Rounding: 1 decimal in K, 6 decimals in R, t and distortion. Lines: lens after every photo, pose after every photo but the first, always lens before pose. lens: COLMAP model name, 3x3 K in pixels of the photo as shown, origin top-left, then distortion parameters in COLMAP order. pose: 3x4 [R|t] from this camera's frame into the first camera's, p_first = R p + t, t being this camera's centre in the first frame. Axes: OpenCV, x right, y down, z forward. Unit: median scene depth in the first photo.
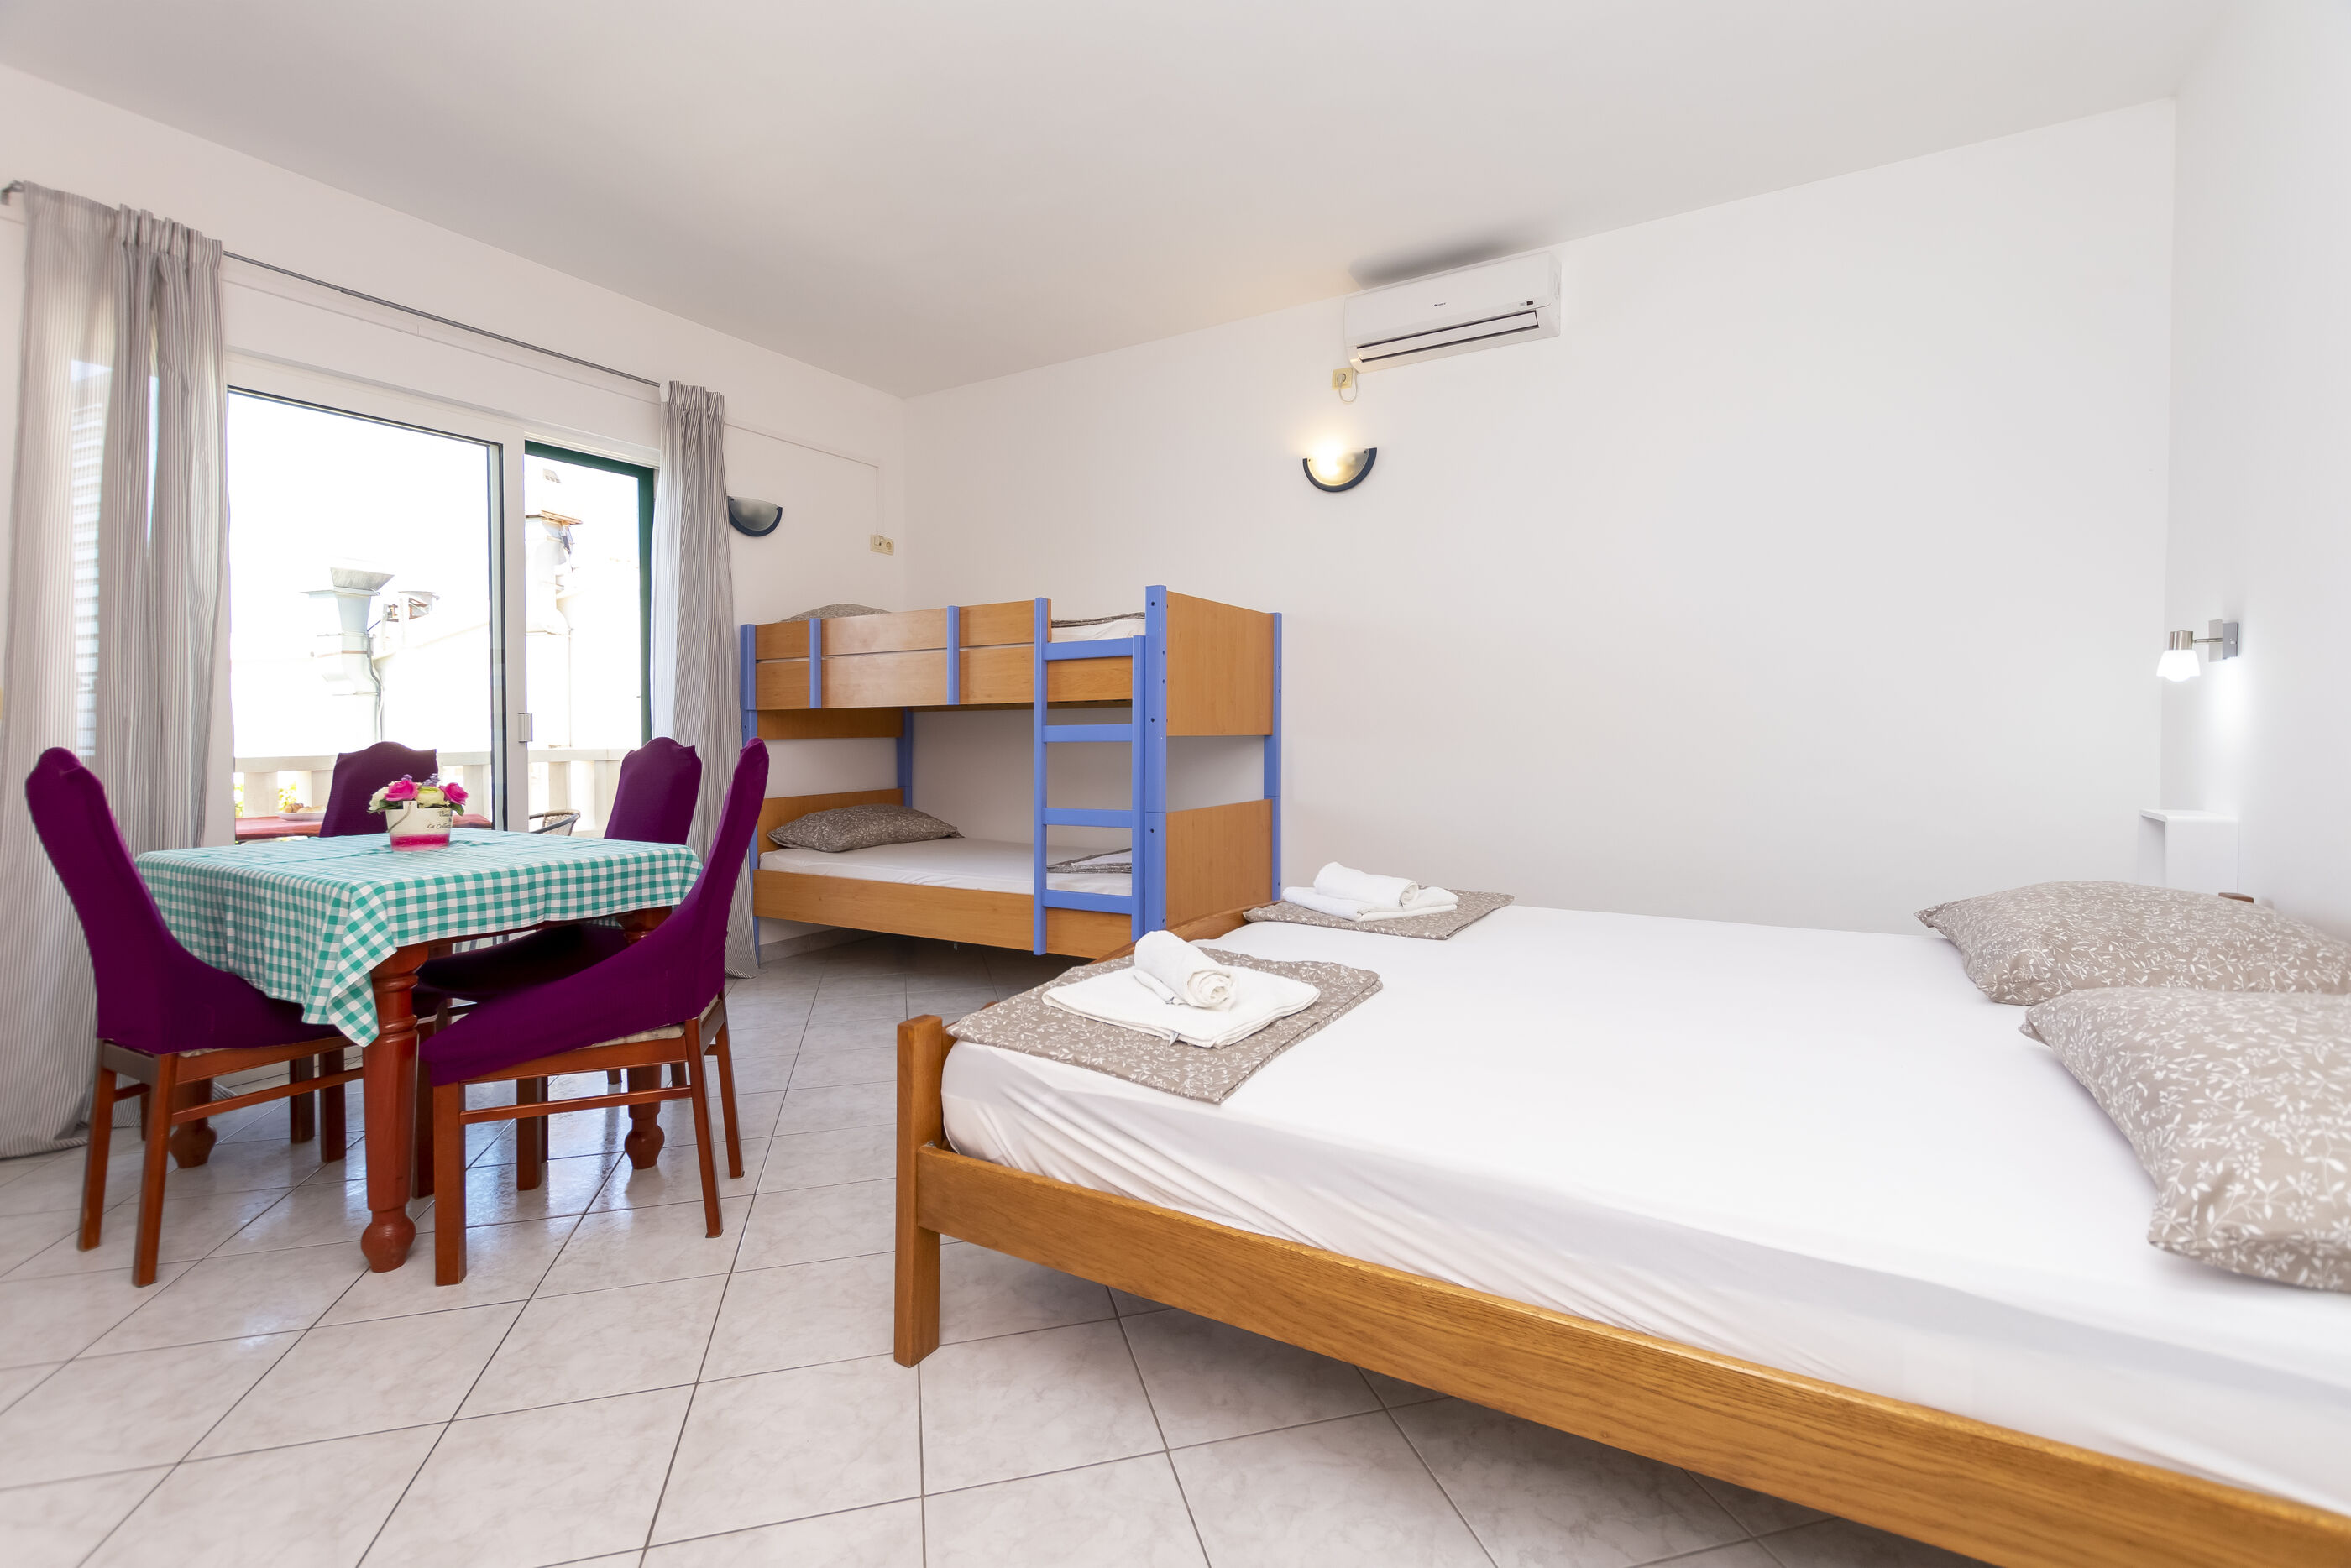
lens RADIAL K [[1029.4, 0, 1178.5], [0, 1029.4, 721.5], [0, 0, 1]] dist [0.001073, 0.000079]
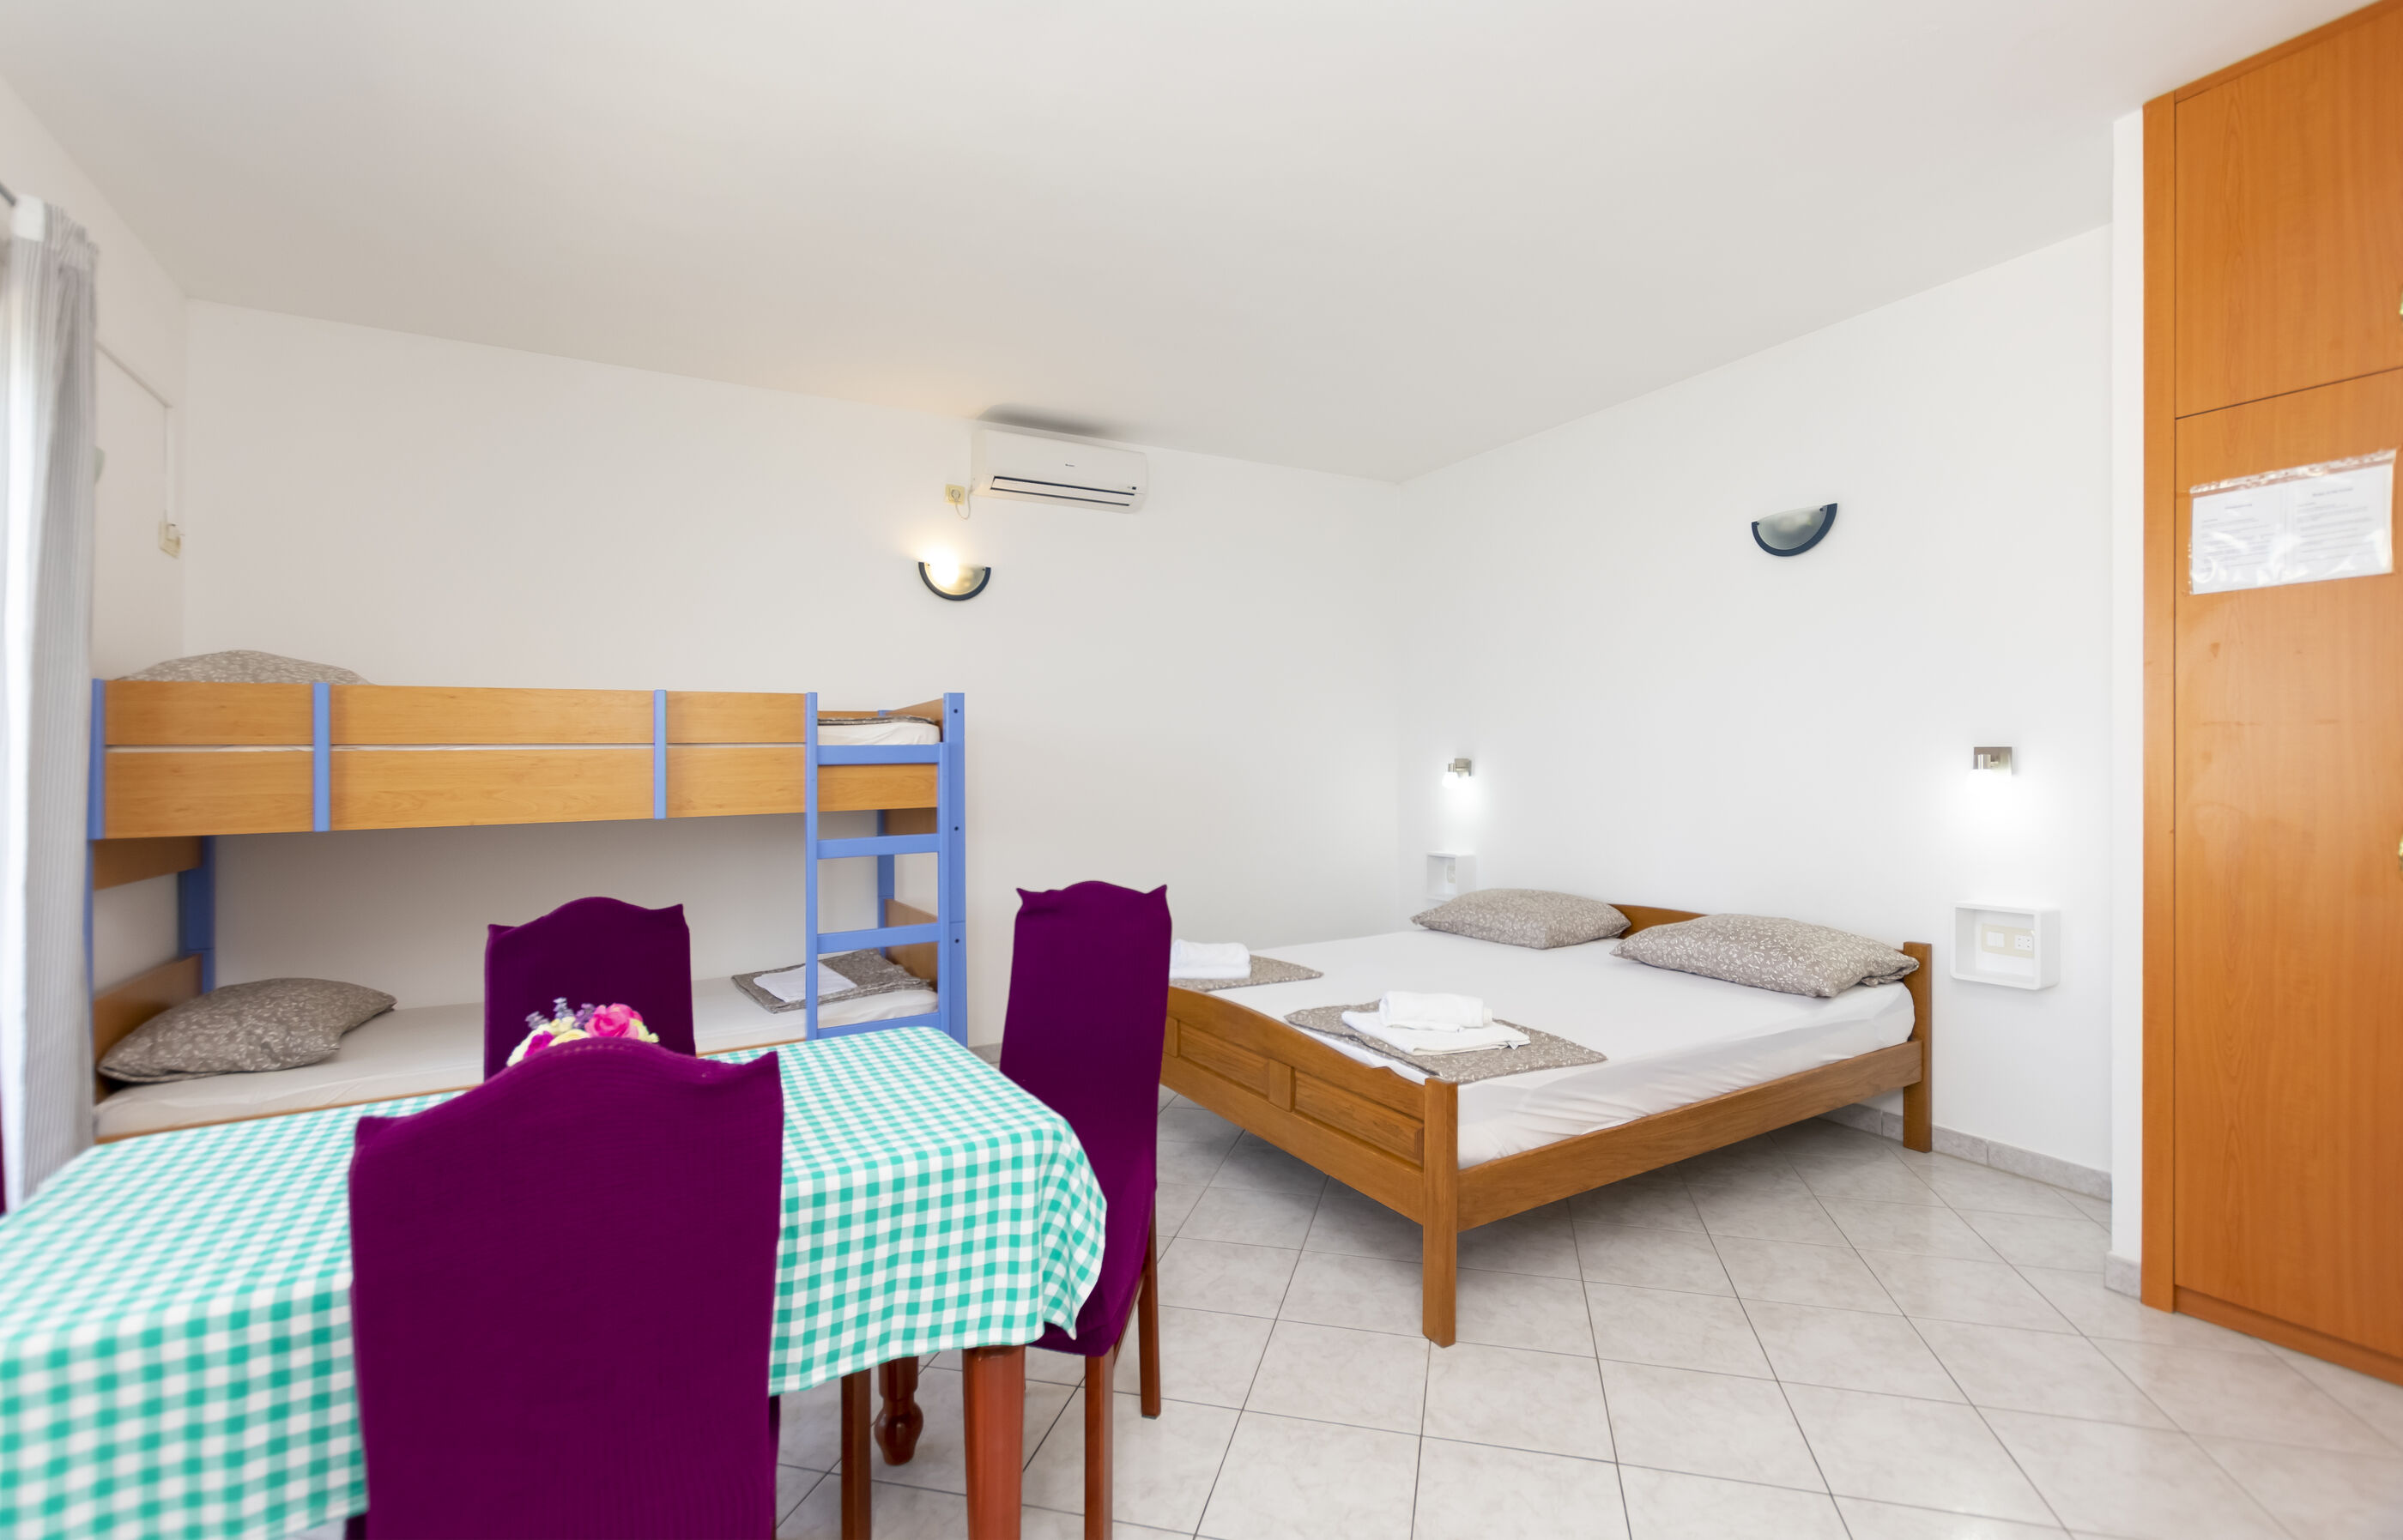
lens RADIAL K [[1031.9, 0, 1201.5], [0, 1031.9, 770.0], [0, 0, 1]] dist [-0.000694, -0.000130]
pose [[0.496724, -0.003024, 0.867903, -0.721518], [0.009749, 0.999950, -0.002095, -0.049438], [-0.867854, 0.009502, 0.496729, 0.284784]]
